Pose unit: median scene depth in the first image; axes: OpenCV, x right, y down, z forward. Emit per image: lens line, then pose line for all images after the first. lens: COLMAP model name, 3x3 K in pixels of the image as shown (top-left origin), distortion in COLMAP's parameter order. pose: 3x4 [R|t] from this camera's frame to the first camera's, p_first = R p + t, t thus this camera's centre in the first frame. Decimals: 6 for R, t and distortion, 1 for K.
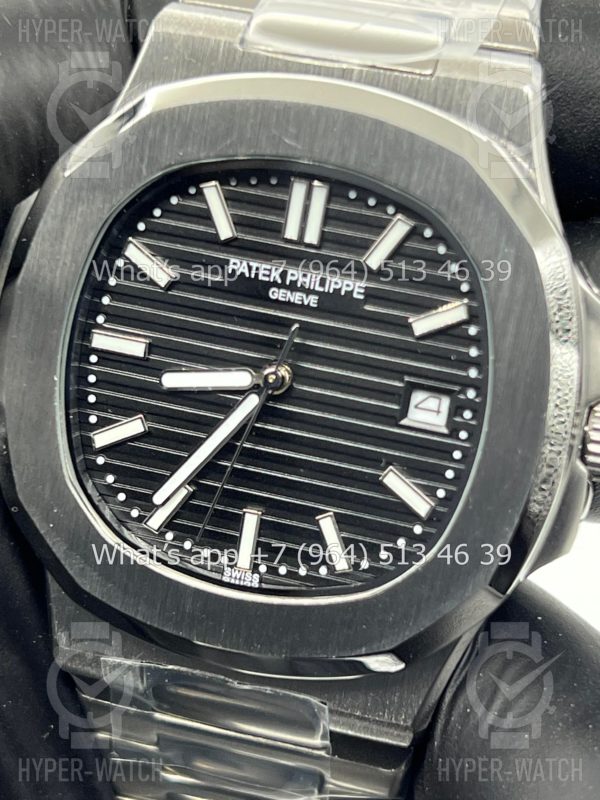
lens RADIAL K [[1820.6, 0, 305.6], [0, 1820.6, 400.7], [0, 0, 1]] dist [0.172568, 0.000000]
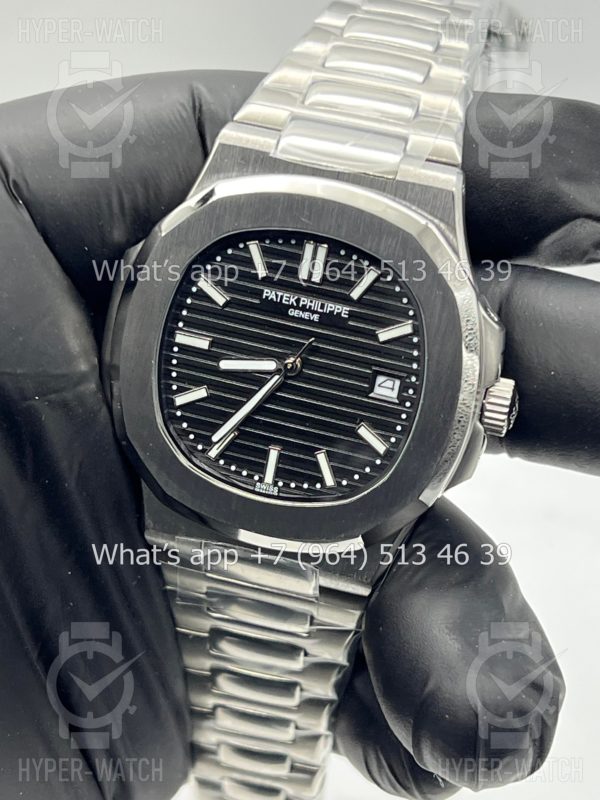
lens RADIAL K [[1820.6, 0, 296.6], [0, 1820.6, 401.5], [0, 0, 1]] dist [0.172568, 0.000000]
pose [[0.999426, 0.021009, 0.026592, -0.053817], [-0.022545, 0.998014, 0.058819, -0.074803], [-0.025304, -0.059385, 0.997914, -0.594830]]
